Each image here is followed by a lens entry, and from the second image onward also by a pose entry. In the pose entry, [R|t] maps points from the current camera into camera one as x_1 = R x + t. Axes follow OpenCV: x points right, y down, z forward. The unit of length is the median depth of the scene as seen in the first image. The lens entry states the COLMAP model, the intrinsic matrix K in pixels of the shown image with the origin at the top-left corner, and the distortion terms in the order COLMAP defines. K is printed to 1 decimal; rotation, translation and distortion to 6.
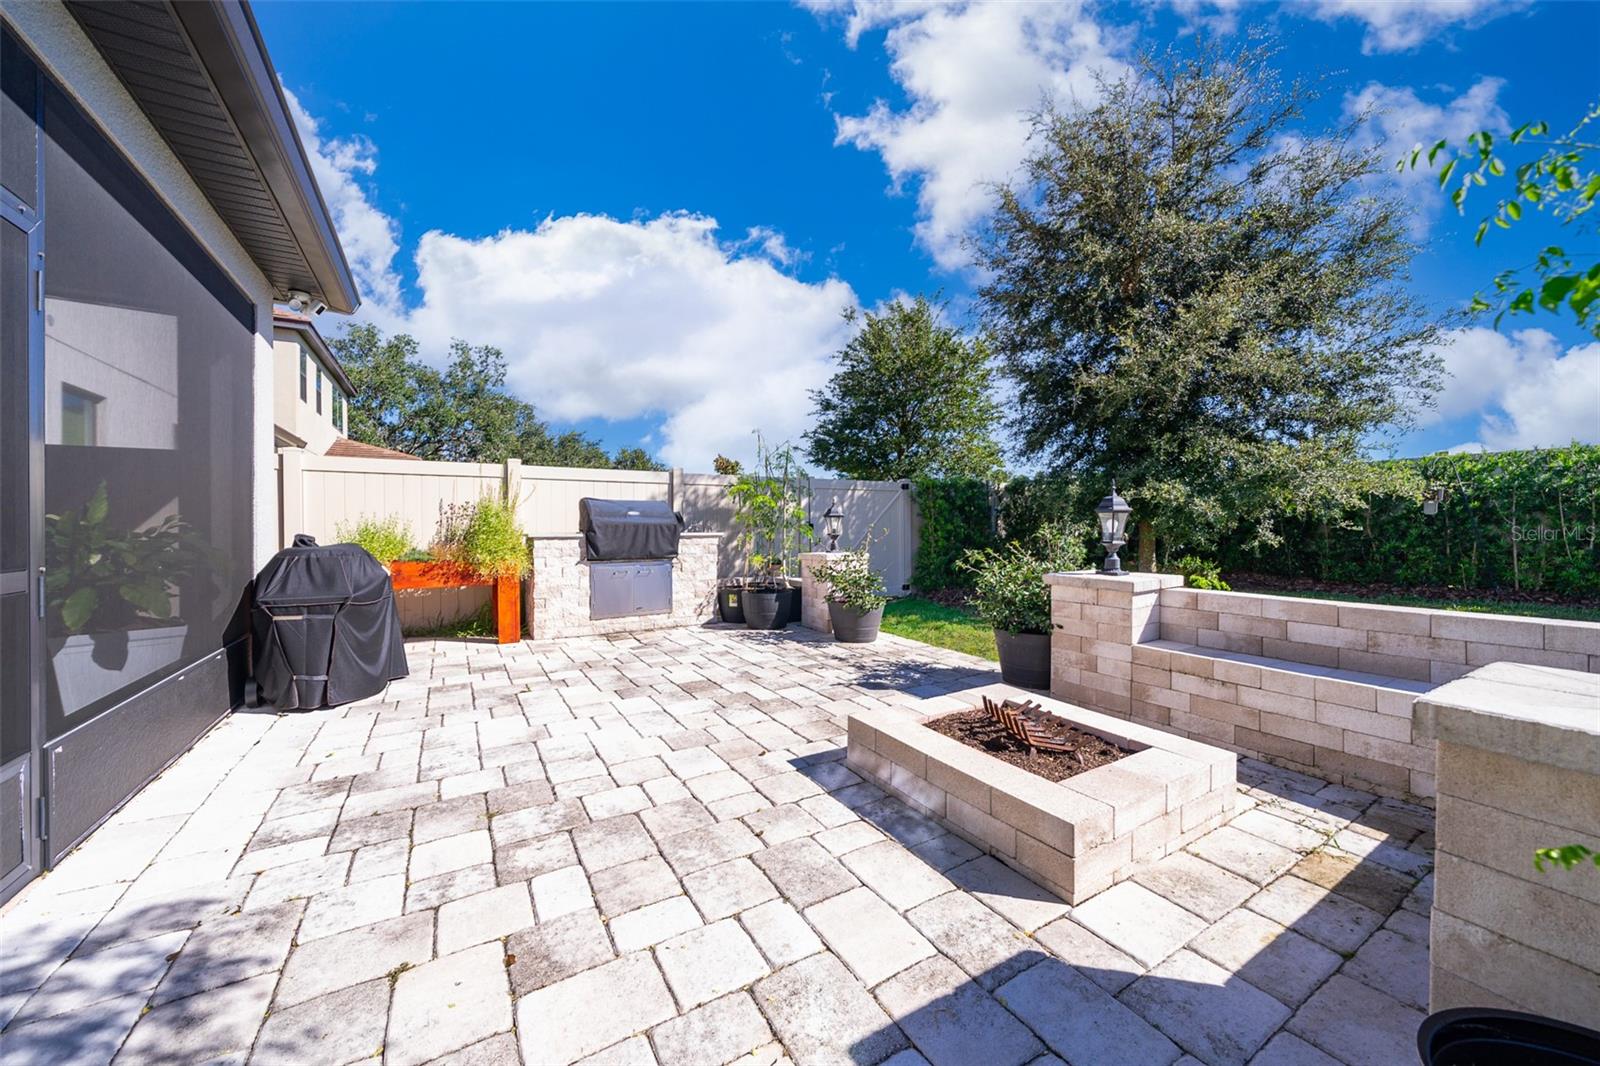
lens RADIAL K [[567.1, 0, 831.3], [0, 567.1, 525.8], [0, 0, 1]] dist [-0.001705, -0.000150]
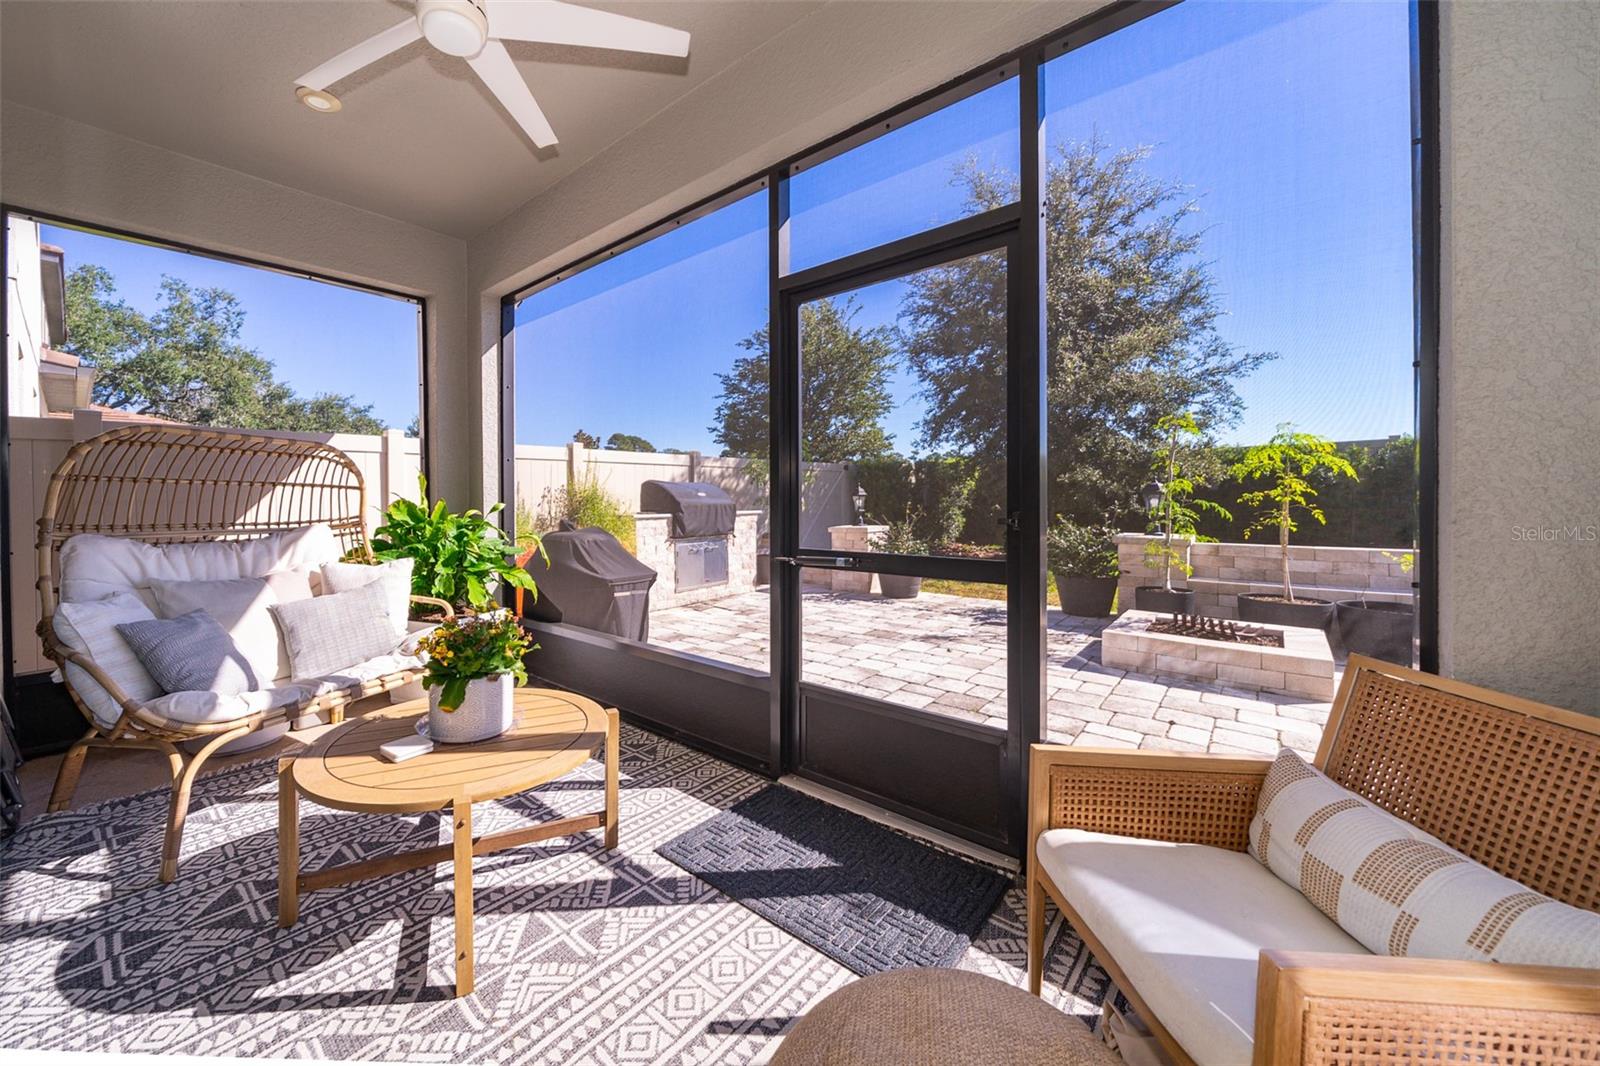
lens RADIAL K [[547.8, 0, 797.6], [0, 547.8, 496.1], [0, 0, 1]] dist [-0.001645, -0.000064]
pose [[0.962049, -0.009366, 0.272717, -0.356911], [0.011033, 0.999929, -0.004579, -0.009428], [-0.272655, 0.007414, 0.962083, -0.058522]]
